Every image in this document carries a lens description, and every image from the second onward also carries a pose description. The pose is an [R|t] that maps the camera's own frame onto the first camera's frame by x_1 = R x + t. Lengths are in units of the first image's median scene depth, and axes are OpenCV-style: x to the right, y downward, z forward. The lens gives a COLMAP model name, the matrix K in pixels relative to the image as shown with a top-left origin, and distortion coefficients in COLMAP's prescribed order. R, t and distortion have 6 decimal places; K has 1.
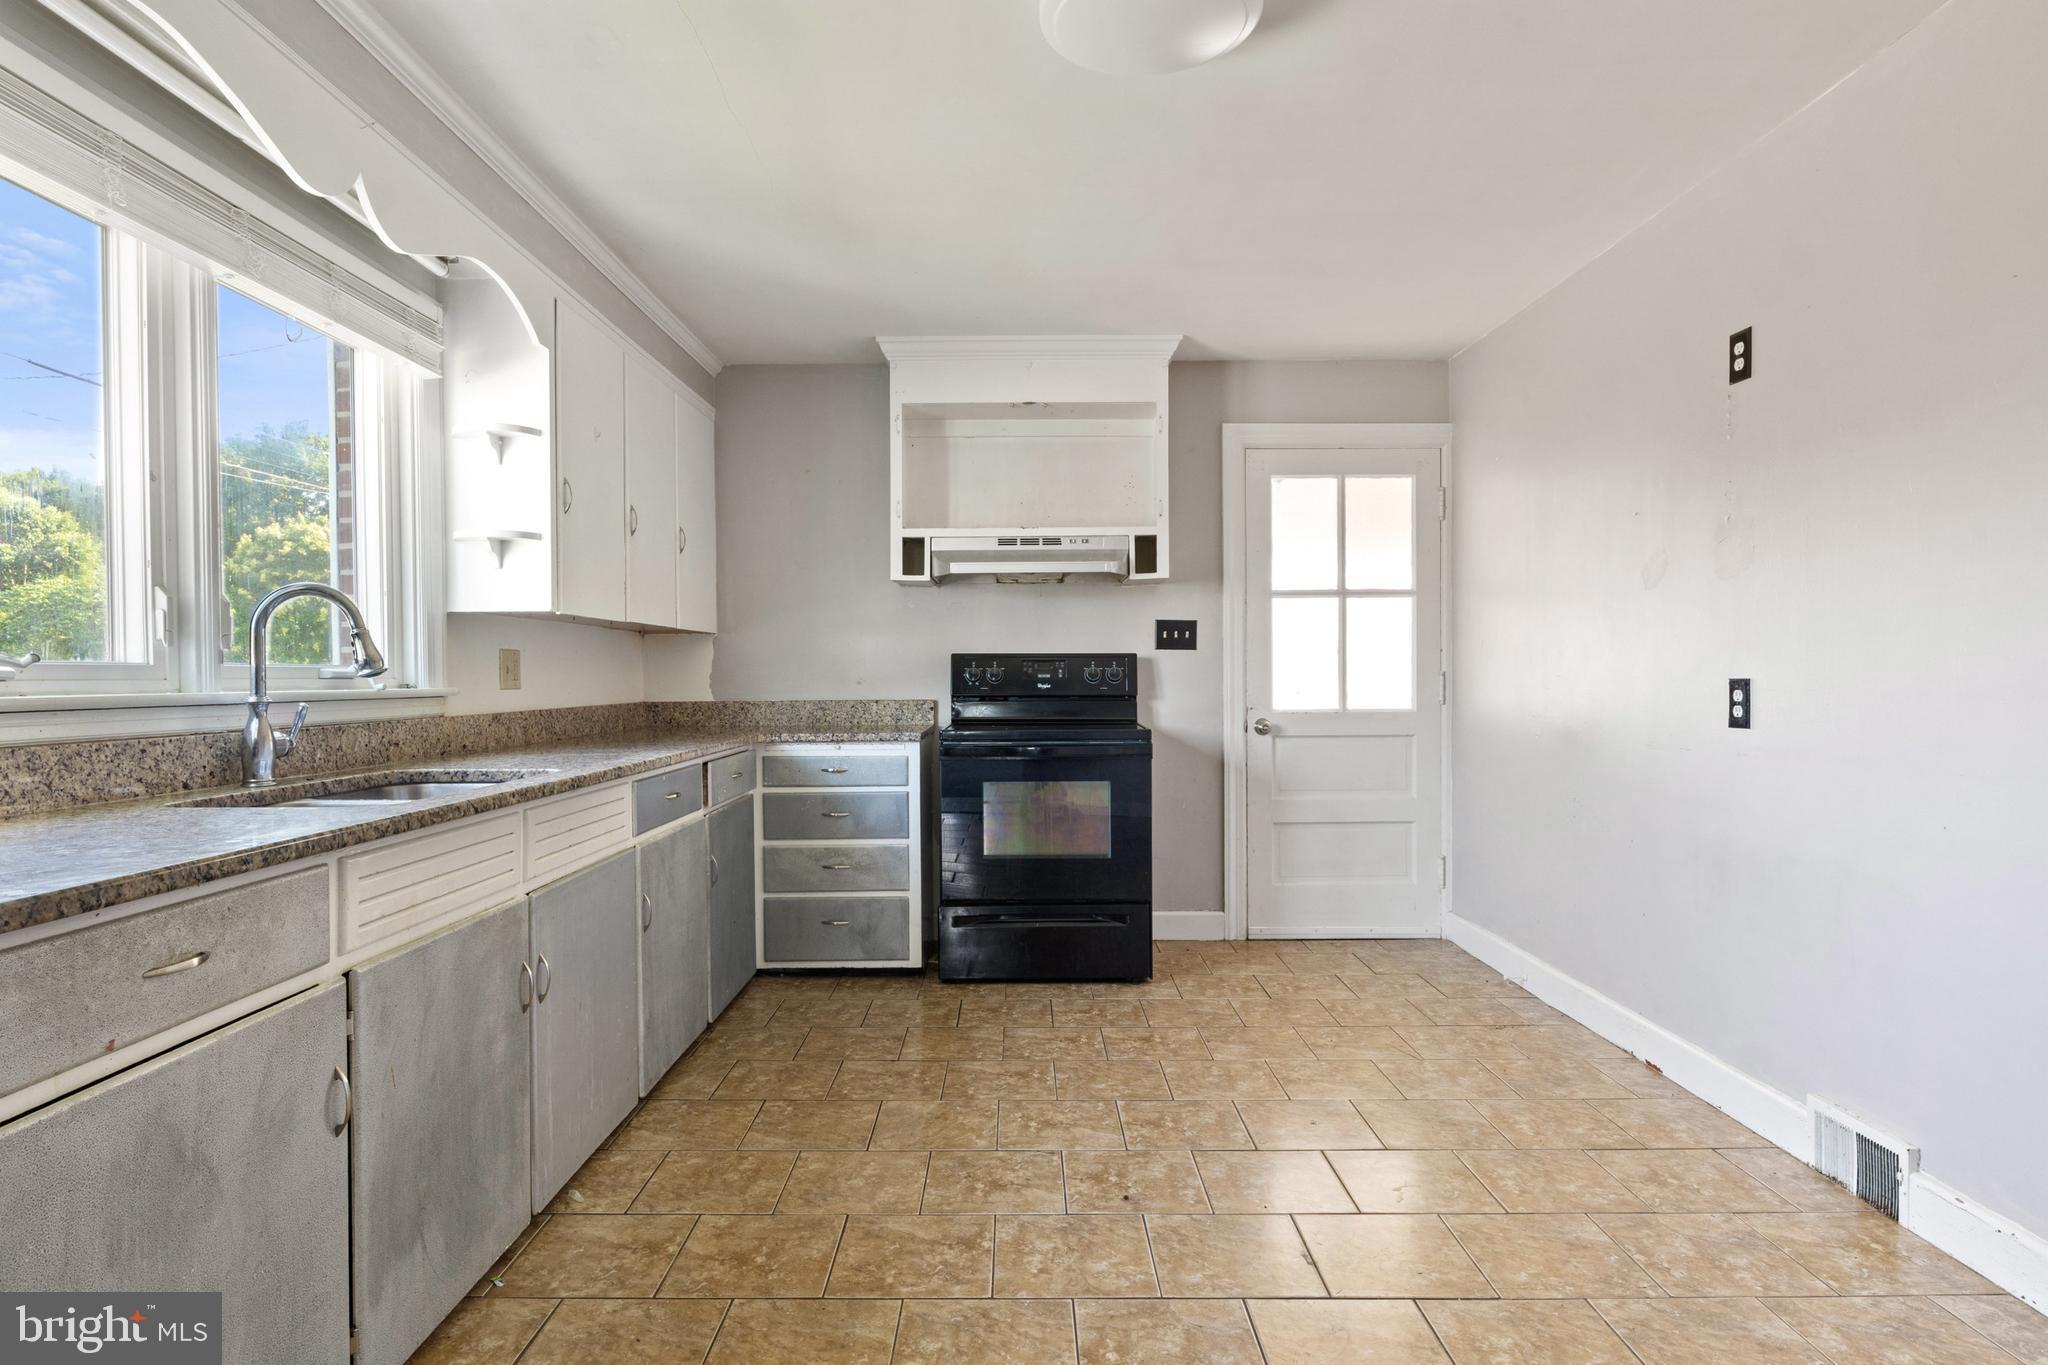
lens RADIAL K [[1101.0, 0, 1010.9], [0, 1101.0, 690.5], [0, 0, 1]] dist [-0.002819, -0.003128]
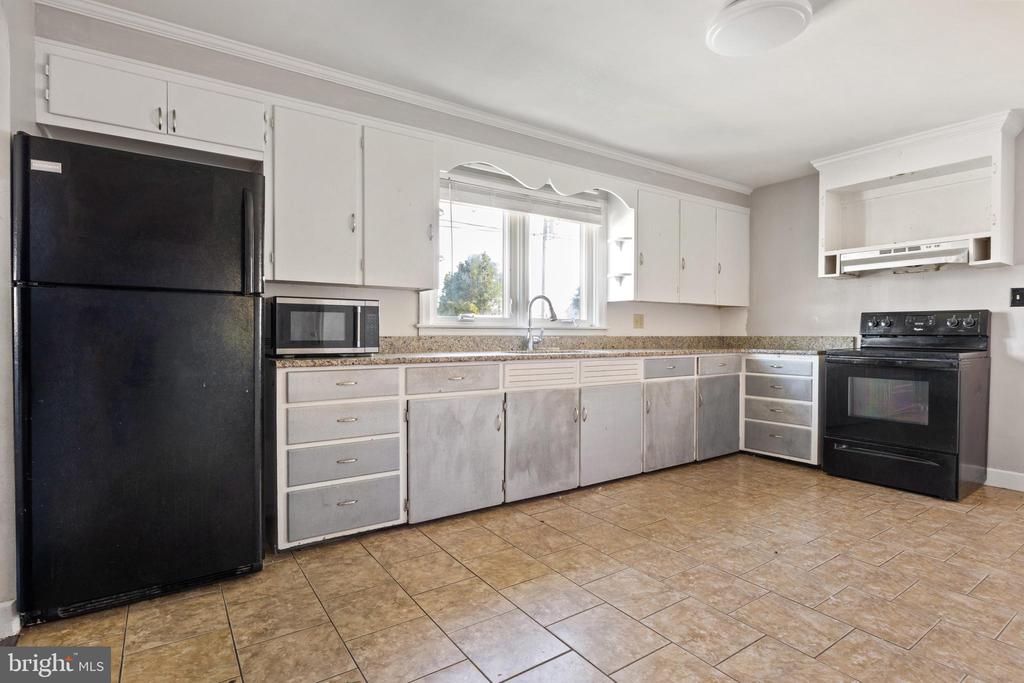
lens RADIAL K [[508.5, 0, 503.4], [0, 508.5, 340.3], [0, 0, 1]] dist [-0.010170, 0.000239]
pose [[0.561487, 0.018504, -0.827279, 0.440937], [-0.017179, 0.999795, 0.010703, 0.022101], [0.827307, 0.008203, 0.561690, -0.022679]]
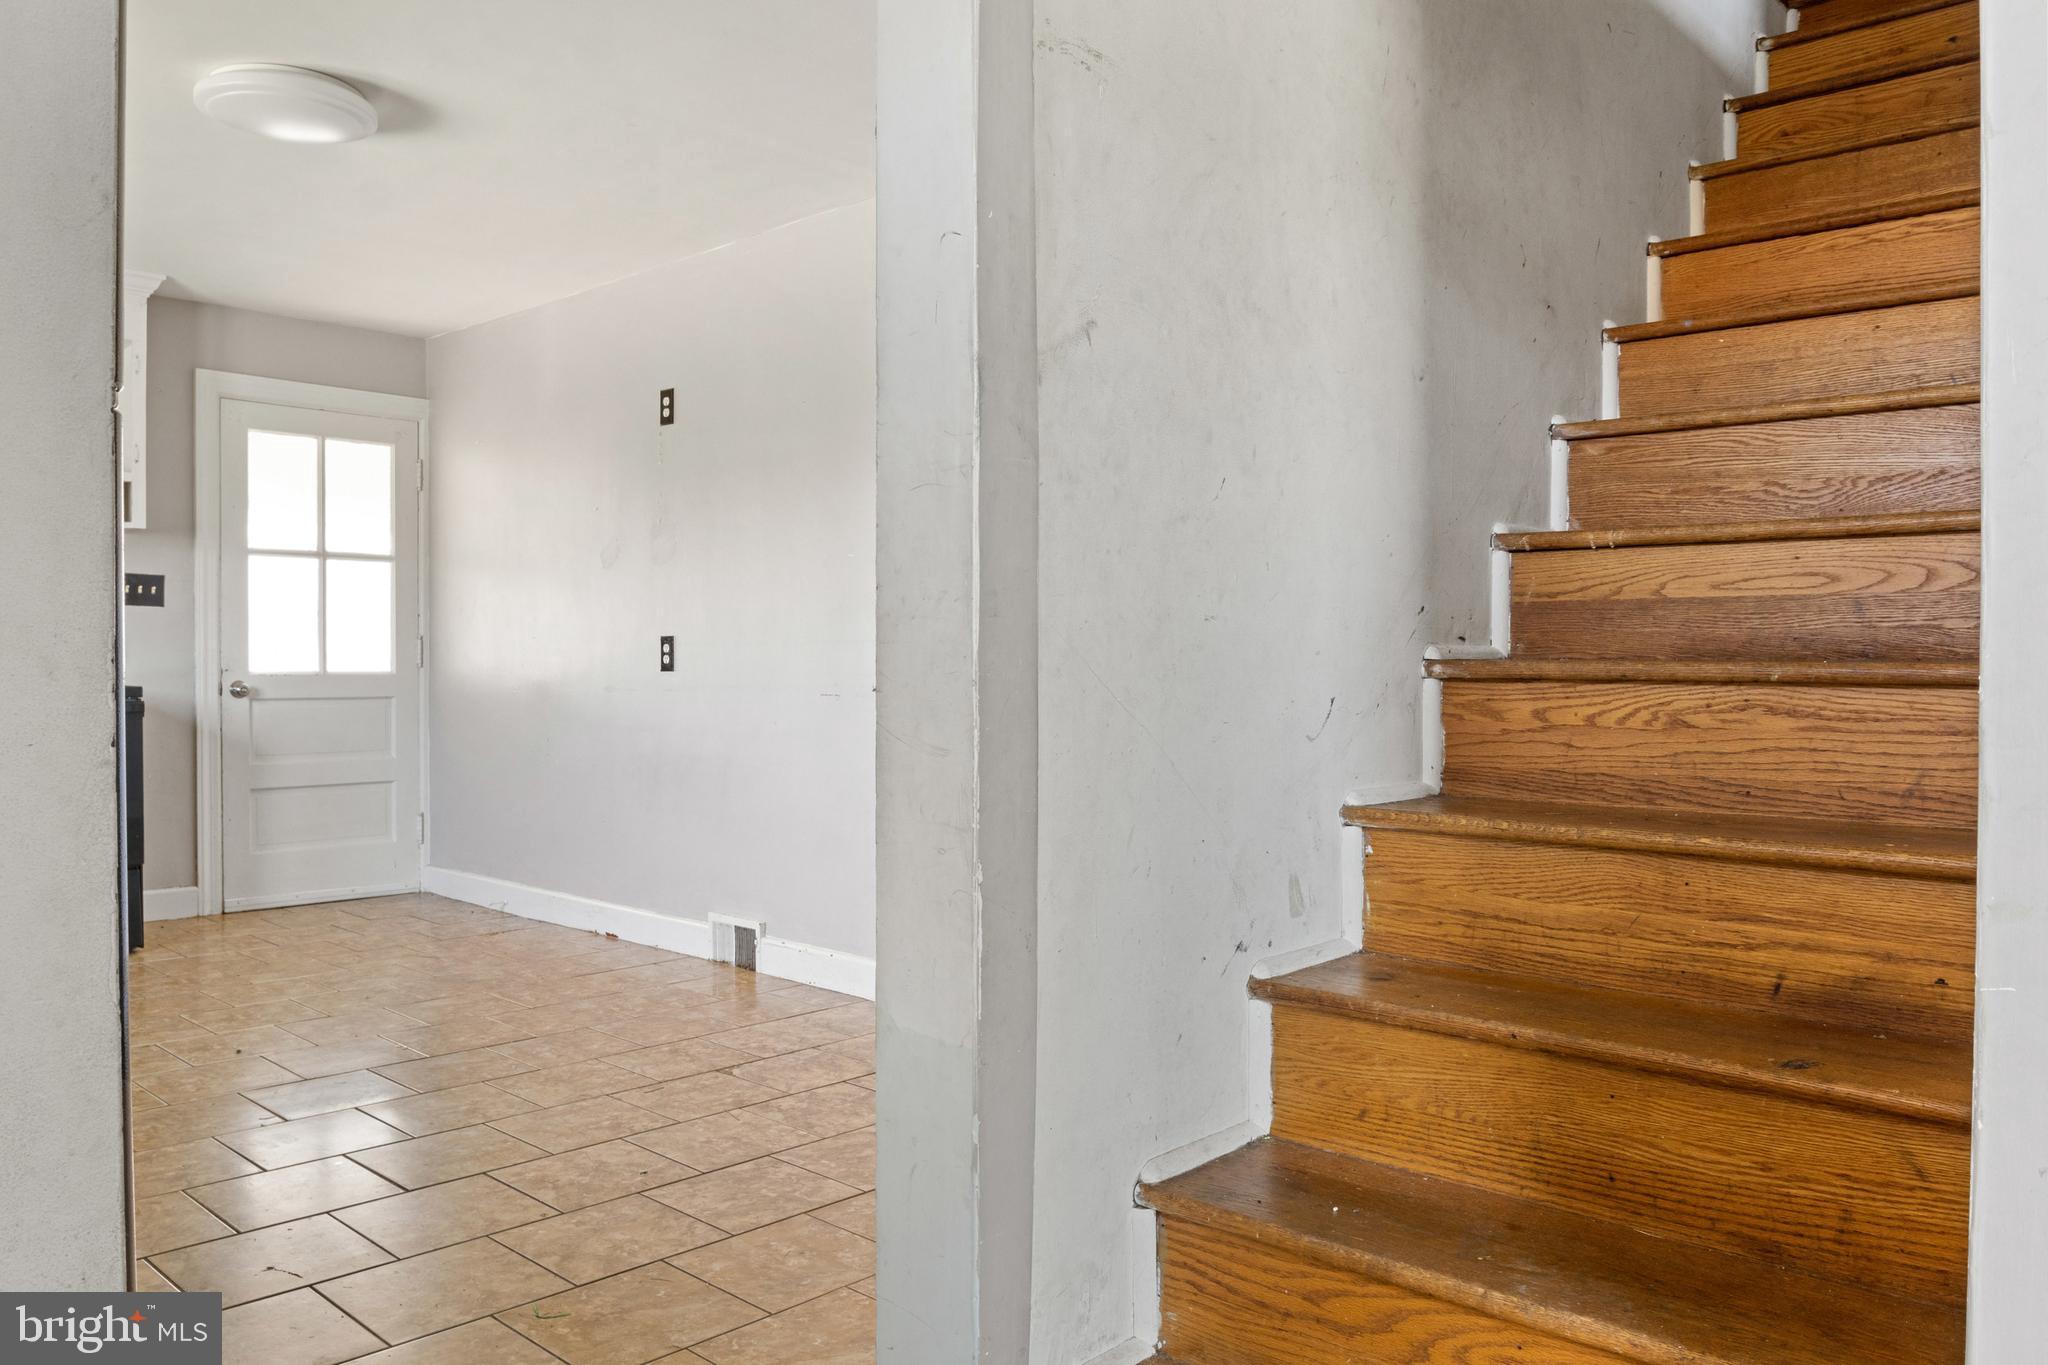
lens RADIAL K [[1500.9, 0, 1019.9], [0, 1500.9, 677.7], [0, 0, 1]] dist [-0.012354, -0.002161]
pose [[0.679348, -0.000557, 0.733816, -0.357369], [0.005517, 0.999975, -0.004349, 0.043402], [-0.733796, 0.007004, 0.679334, -0.516975]]
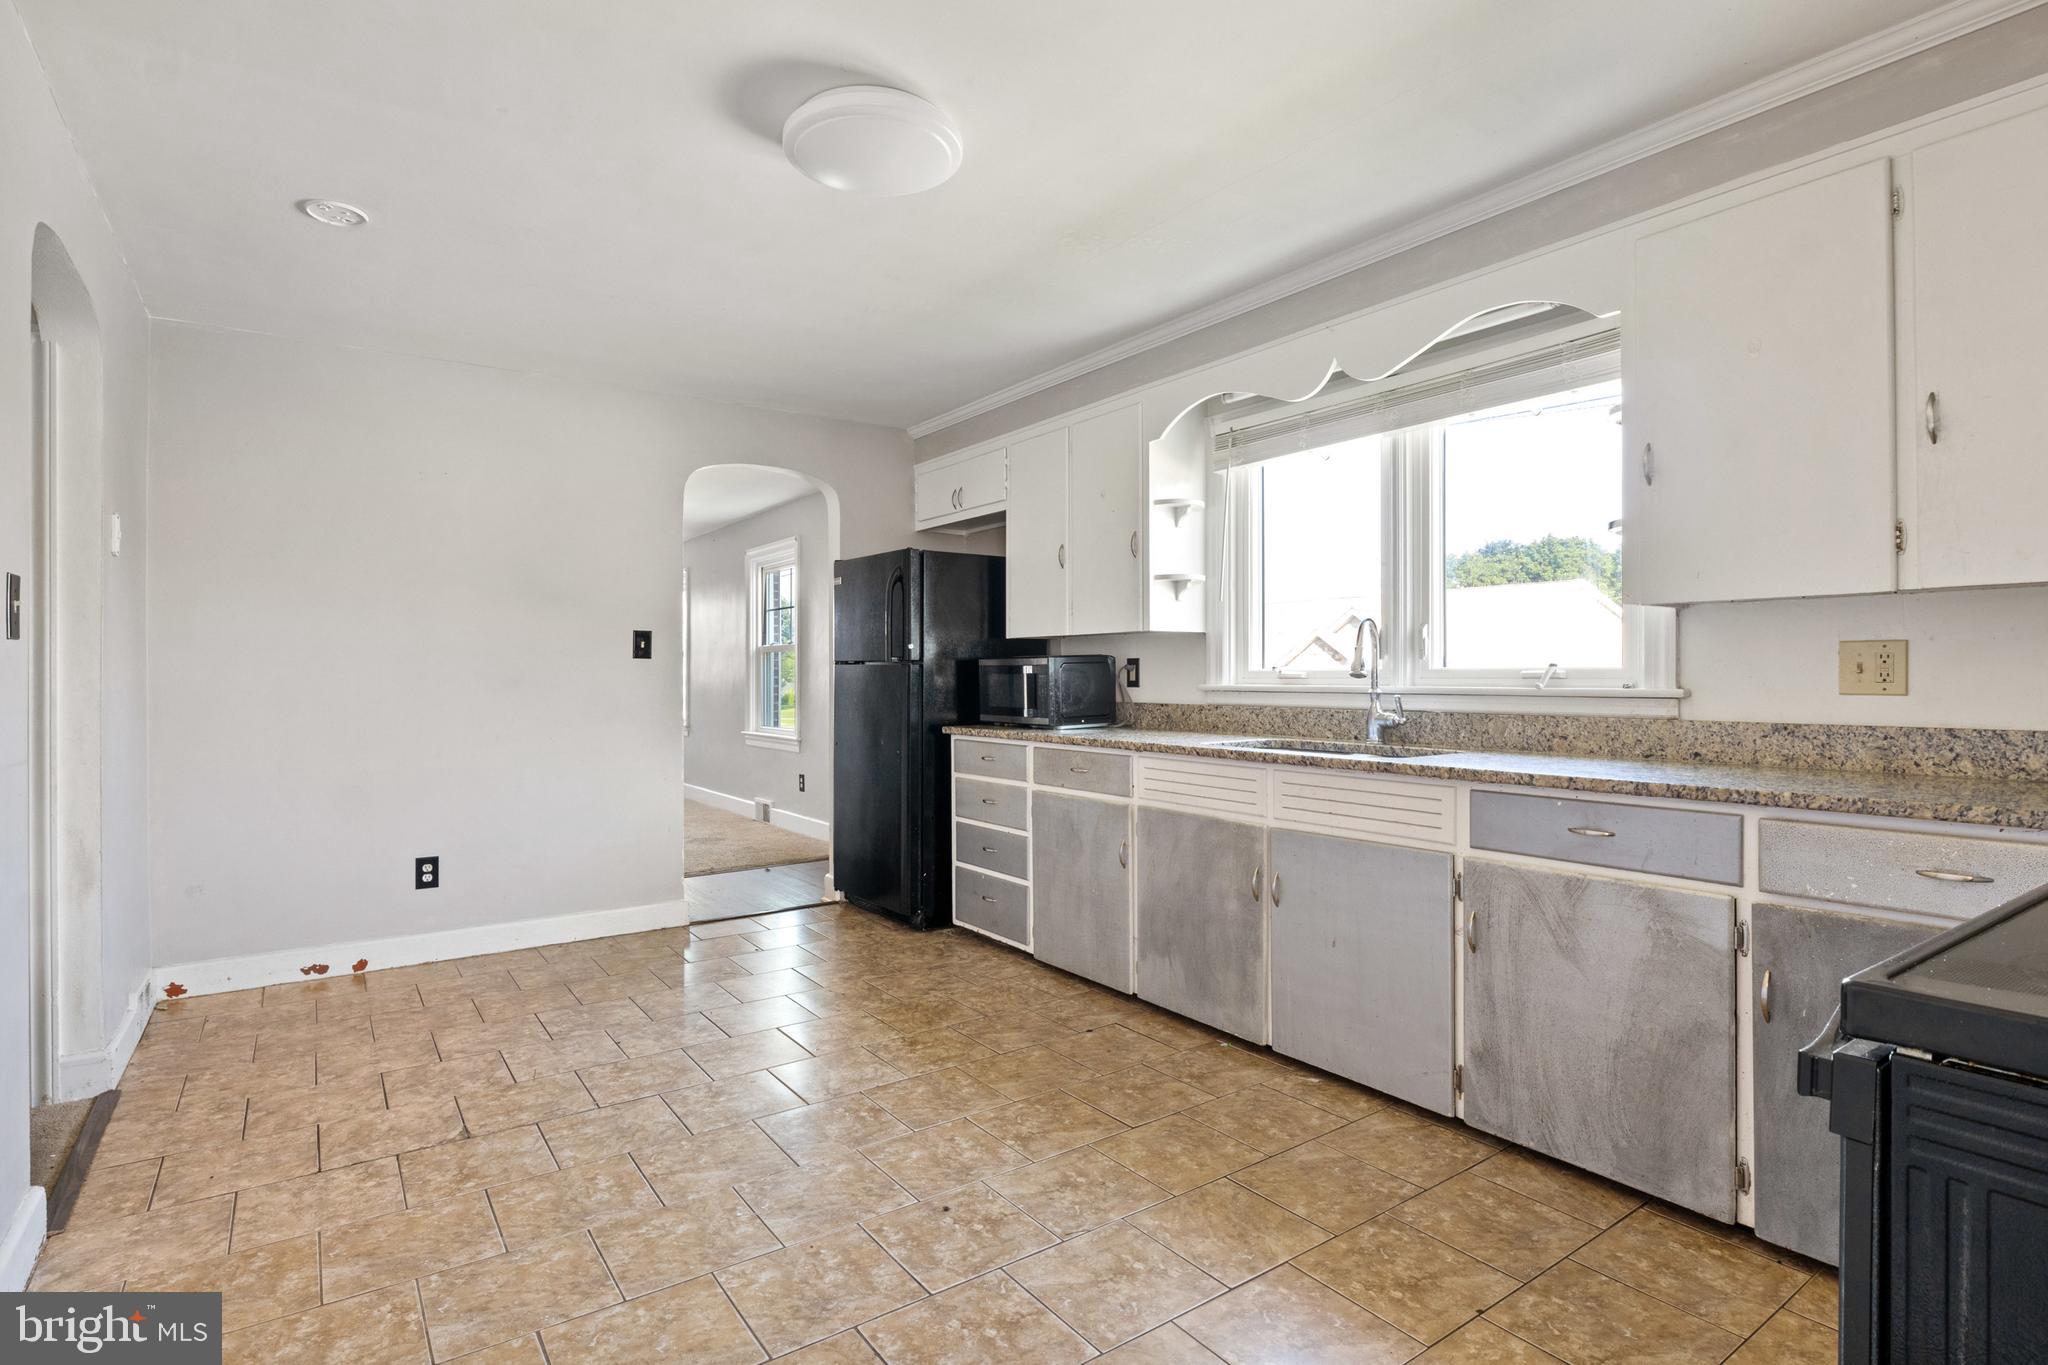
lens RADIAL K [[1016.9, 0, 1019.0], [0, 1016.9, 671.3], [0, 0, 1]] dist [-0.010170, 0.000239]
pose [[-0.813071, 0.004406, -0.582147, 0.405849], [-0.001719, 0.999949, 0.009969, -0.023154], [0.582161, 0.009106, -0.813022, 1.240085]]
